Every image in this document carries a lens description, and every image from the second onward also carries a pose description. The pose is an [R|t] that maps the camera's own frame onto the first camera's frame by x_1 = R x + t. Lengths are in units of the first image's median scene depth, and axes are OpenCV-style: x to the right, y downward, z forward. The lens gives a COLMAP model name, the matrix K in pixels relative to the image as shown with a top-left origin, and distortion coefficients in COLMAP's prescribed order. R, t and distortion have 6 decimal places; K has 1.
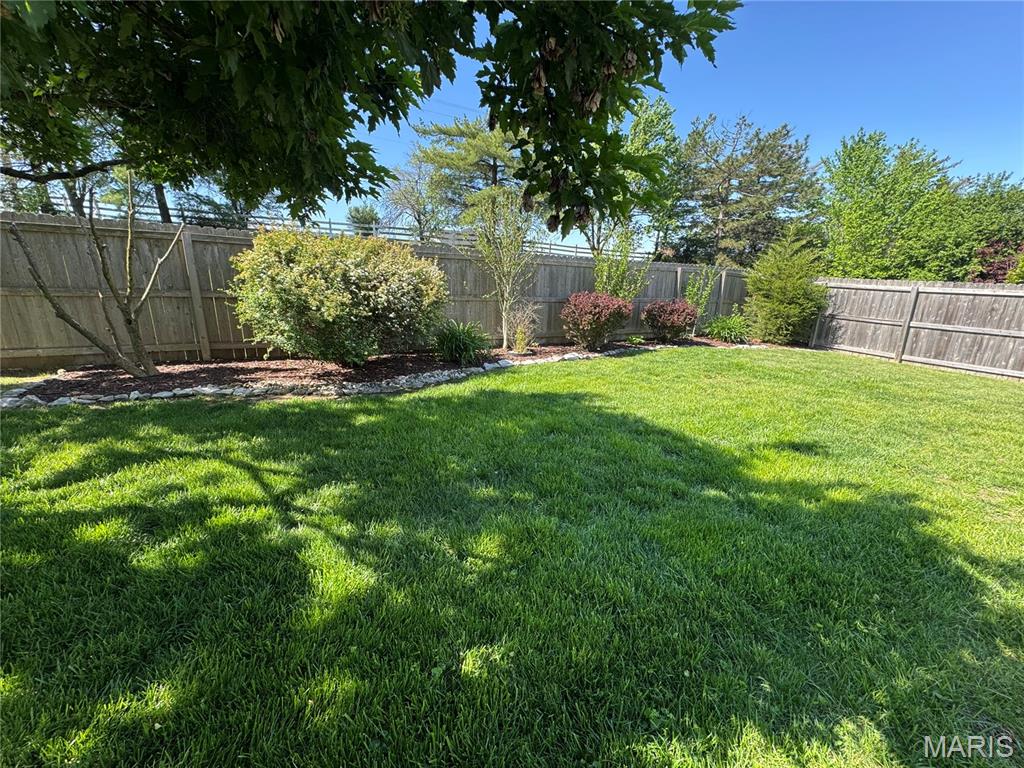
lens RADIAL K [[408.4, 0, 515.4], [0, 408.4, 385.6], [0, 0, 1]] dist [-0.000399, -0.000212]
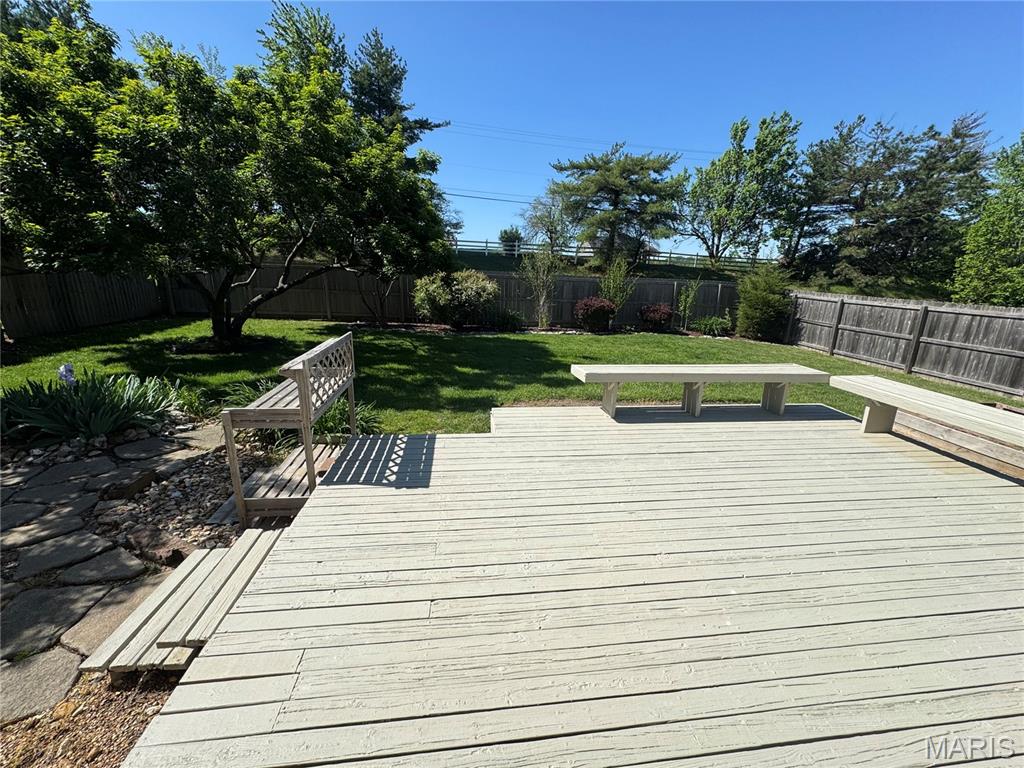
lens RADIAL K [[408.4, 0, 515.4], [0, 408.4, 385.6], [0, 0, 1]] dist [-0.000399, -0.000212]
pose [[0.927795, 0.100588, -0.359275, 0.423618], [-0.101985, 0.994671, 0.015115, 0.115594], [0.358881, 0.022617, 0.933109, -0.556180]]
